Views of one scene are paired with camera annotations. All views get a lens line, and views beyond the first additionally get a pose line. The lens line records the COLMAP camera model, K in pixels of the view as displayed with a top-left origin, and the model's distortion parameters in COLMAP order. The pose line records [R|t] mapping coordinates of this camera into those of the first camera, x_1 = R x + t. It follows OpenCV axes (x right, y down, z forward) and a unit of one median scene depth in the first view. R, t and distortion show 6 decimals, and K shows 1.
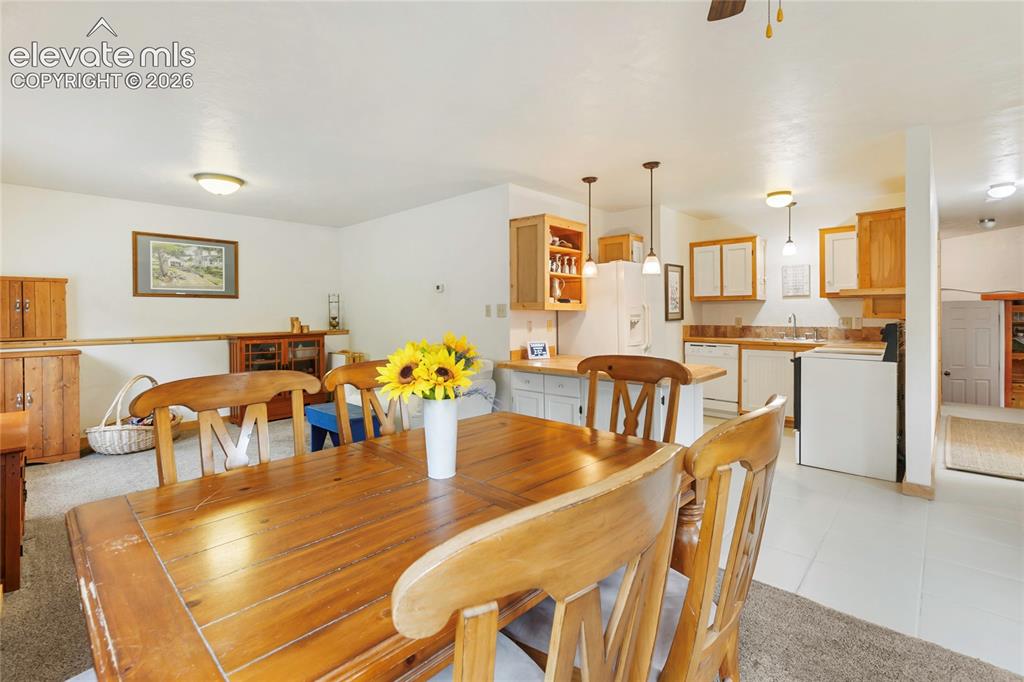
lens RADIAL K [[466.0, 0, 515.5], [0, 466.0, 316.8], [0, 0, 1]] dist [0.003804, 0.001027]
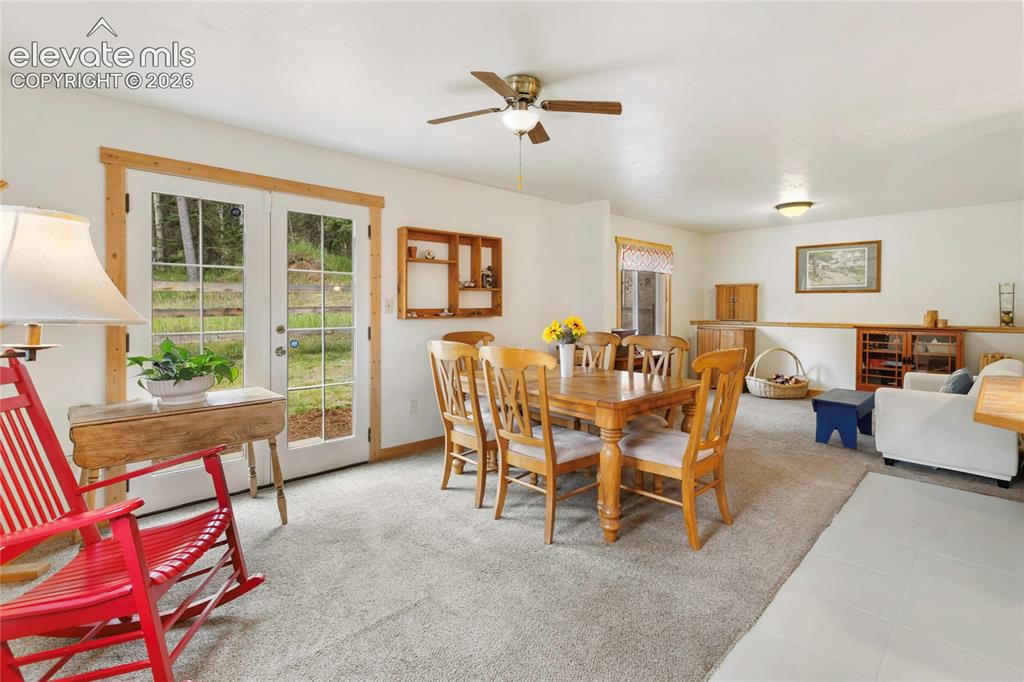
lens RADIAL K [[466.0, 0, 512.5], [0, 466.0, 340.9], [0, 0, 1]] dist [0.003804, 0.001027]
pose [[-0.054004, 0.090643, -0.994418, 0.591826], [-0.004113, 0.995843, 0.090996, -0.023221], [0.998532, 0.009004, -0.053406, 0.205905]]
